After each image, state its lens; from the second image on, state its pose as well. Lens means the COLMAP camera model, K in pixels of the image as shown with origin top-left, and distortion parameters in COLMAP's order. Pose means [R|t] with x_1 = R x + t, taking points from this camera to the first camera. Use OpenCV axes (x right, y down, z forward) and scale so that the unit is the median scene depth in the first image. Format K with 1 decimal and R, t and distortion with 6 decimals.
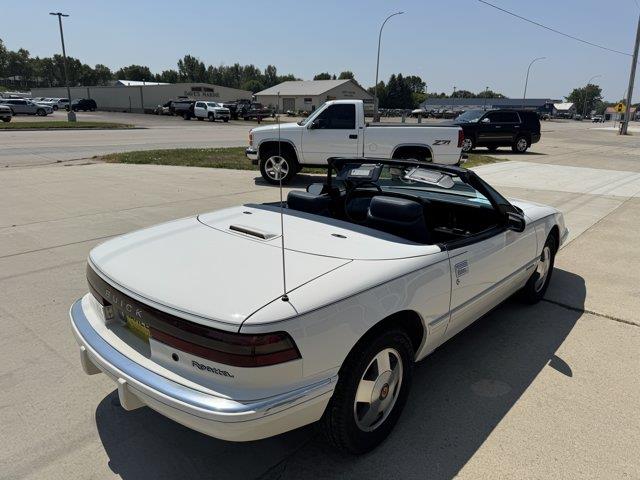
lens RADIAL K [[458.4, 0, 320.8], [0, 458.4, 241.4], [0, 0, 1]] dist [0.020163, -0.025709]
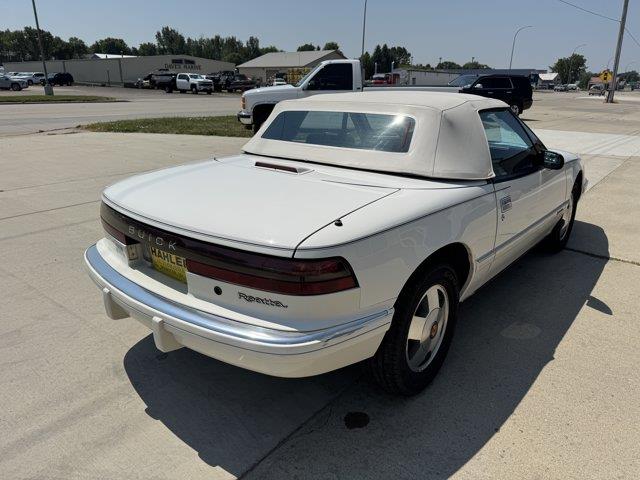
lens RADIAL K [[458.4, 0, 321.4], [0, 458.4, 242.3], [0, 0, 1]] dist [0.020163, -0.025709]
pose [[0.999313, -0.021162, 0.030442, -0.026702], [0.019511, 0.998375, 0.053546, 0.021735], [-0.031525, -0.052915, 0.998101, 0.019189]]
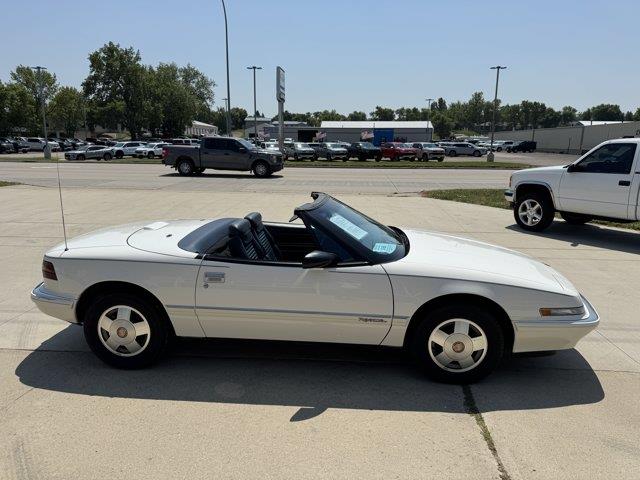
lens RADIAL K [[458.4, 0, 319.4], [0, 458.4, 242.1], [0, 0, 1]] dist [0.020163, -0.025709]
pose [[0.599351, 0.149673, -0.786369, 0.392232], [-0.214072, 0.976554, 0.022712, -0.033933], [0.771331, 0.154727, 0.617339, 0.116938]]
